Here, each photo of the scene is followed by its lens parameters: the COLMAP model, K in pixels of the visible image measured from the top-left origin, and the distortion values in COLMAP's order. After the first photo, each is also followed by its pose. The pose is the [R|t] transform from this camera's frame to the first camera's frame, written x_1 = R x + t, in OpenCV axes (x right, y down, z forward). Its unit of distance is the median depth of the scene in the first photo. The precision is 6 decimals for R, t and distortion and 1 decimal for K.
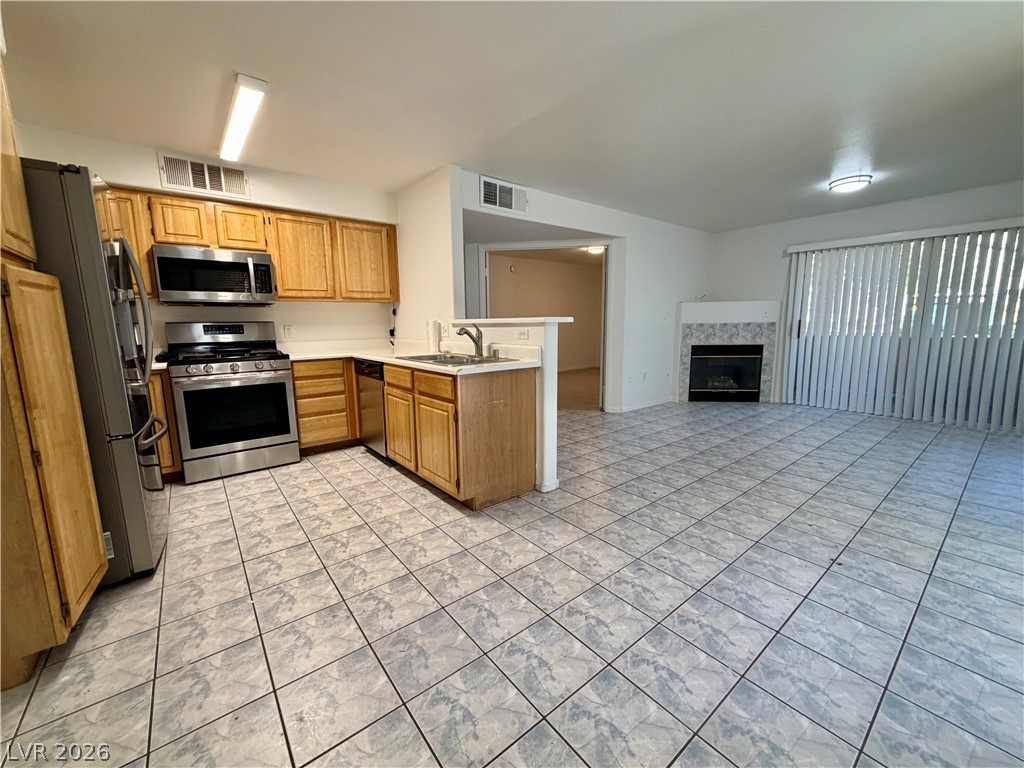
lens RADIAL K [[408.3, 0, 510.3], [0, 408.3, 384.1], [0, 0, 1]] dist [0.000796, -0.000595]
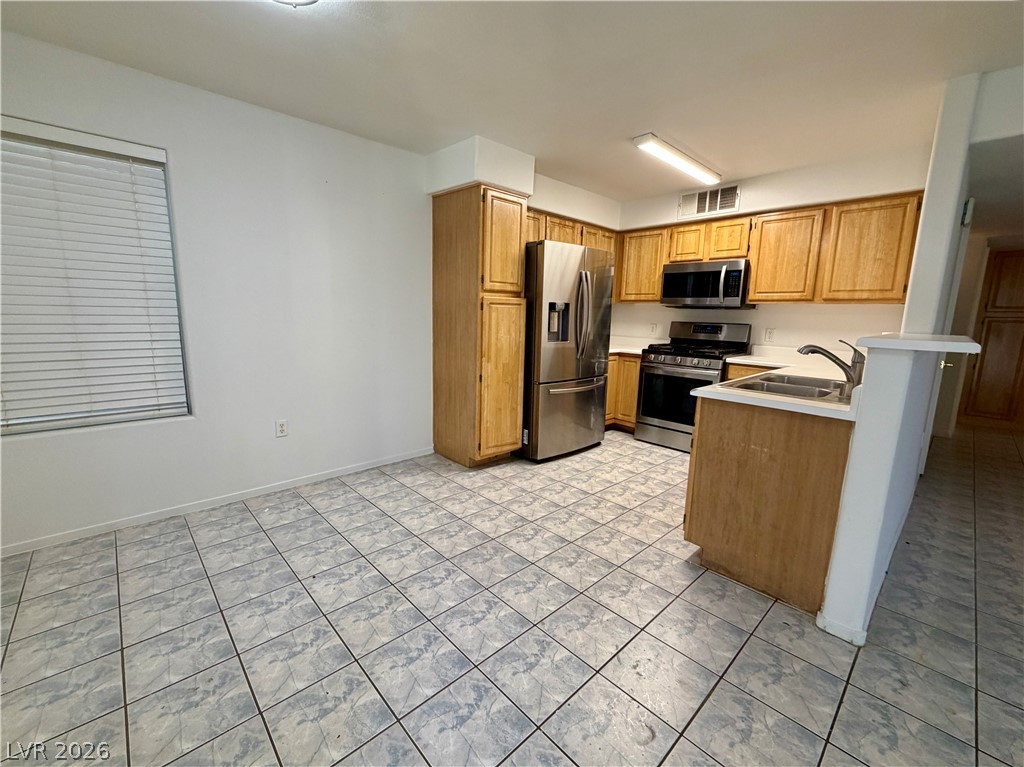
lens RADIAL K [[428.0, 0, 509.9], [0, 428.0, 382.9], [0, 0, 1]] dist [0.000492, -0.000118]
pose [[0.079109, 0.177595, -0.980919, 0.545676], [-0.175813, 0.971064, 0.161632, -0.094681], [0.981240, 0.159671, 0.108043, 0.390107]]
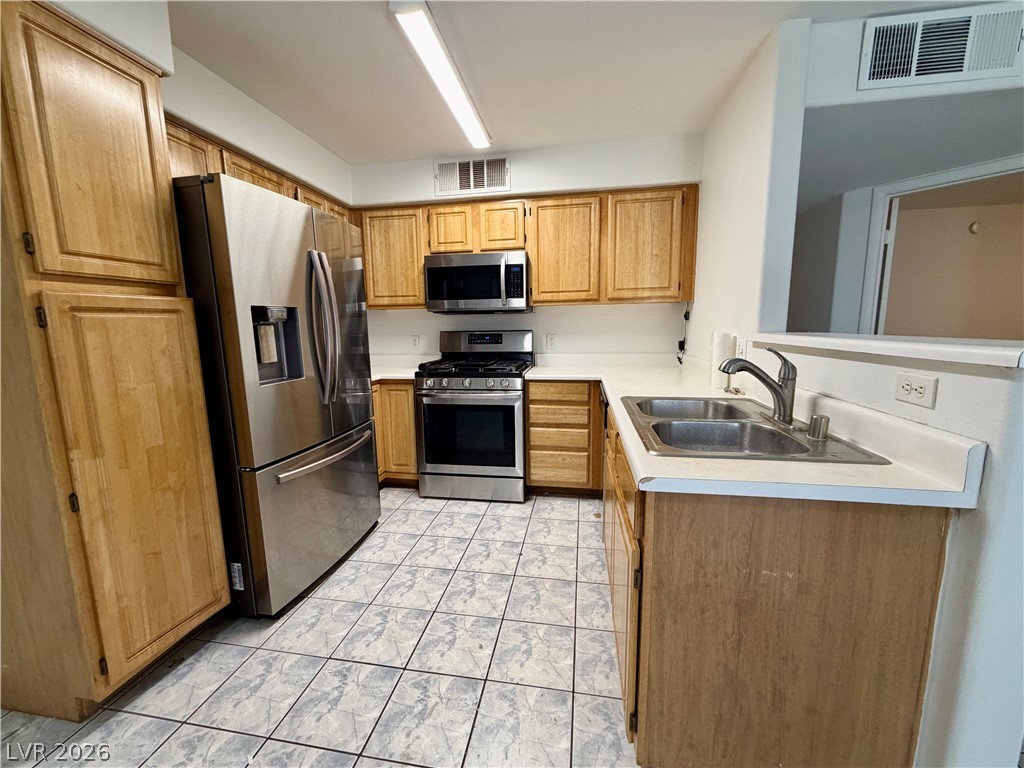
lens RADIAL K [[408.3, 0, 510.3], [0, 408.3, 384.1], [0, 0, 1]] dist [0.000796, -0.000595]
pose [[0.663681, 0.112293, -0.739539, 0.052881], [-0.105659, 0.992828, 0.055933, -0.100967], [0.740516, 0.041017, 0.670786, 0.474278]]
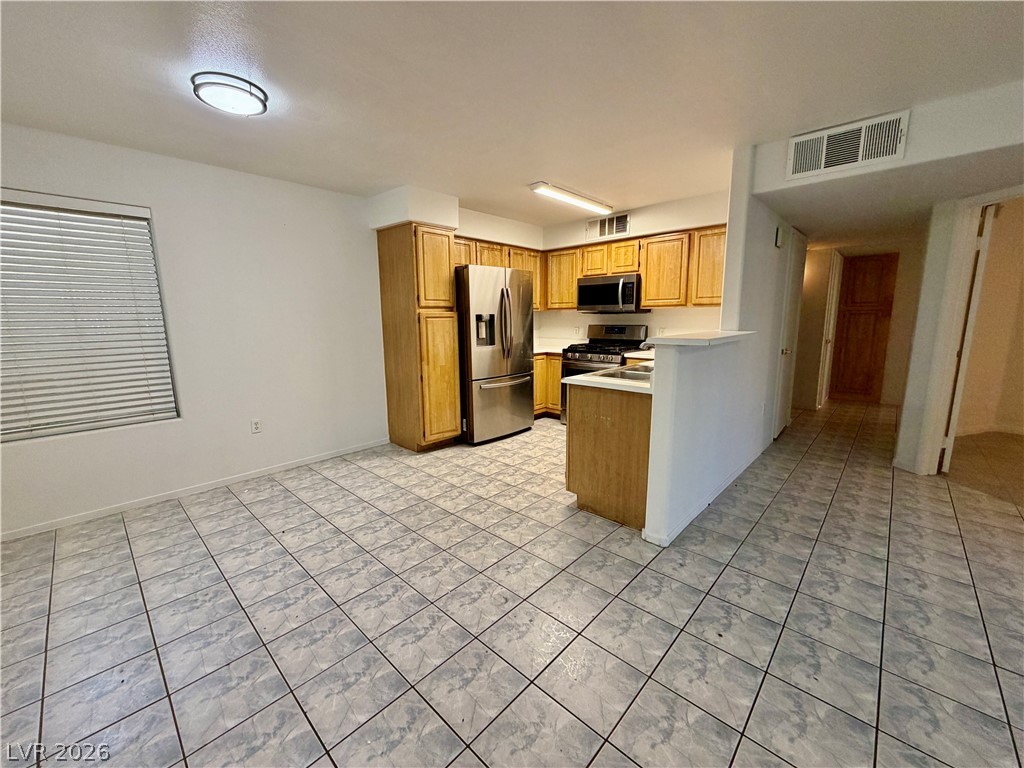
lens RADIAL K [[408.3, 0, 510.3], [0, 408.3, 384.1], [0, 0, 1]] dist [0.000796, -0.000595]
pose [[0.140732, 0.173308, -0.974761, 0.753914], [-0.140183, 0.978128, 0.153668, -0.134300], [0.980073, 0.115019, 0.161949, 0.496955]]
